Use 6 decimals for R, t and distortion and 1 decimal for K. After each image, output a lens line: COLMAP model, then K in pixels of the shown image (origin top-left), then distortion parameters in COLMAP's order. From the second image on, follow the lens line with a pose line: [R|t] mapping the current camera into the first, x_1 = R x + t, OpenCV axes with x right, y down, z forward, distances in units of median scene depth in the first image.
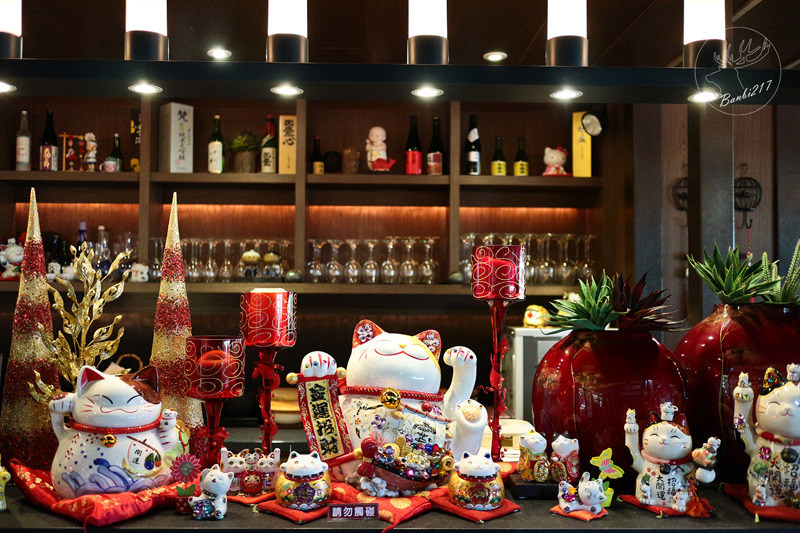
lens RADIAL K [[794.1, 0, 400.6], [0, 794.1, 267.3], [0, 0, 1]] dist [-0.005337, 0.000000]
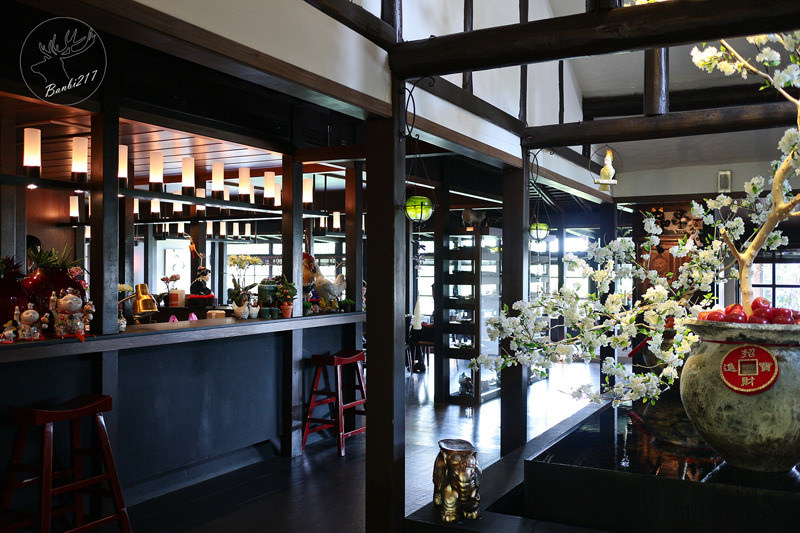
lens RADIAL K [[794.1, 0, 400.1], [0, 794.1, 266.3], [0, 0, 1]] dist [-0.005337, 0.000000]
pose [[0.500472, 0.000862, 0.865752, -1.422325], [-0.015449, 0.999849, 0.007935, 0.002021], [-0.865615, -0.017346, 0.500410, -1.510119]]
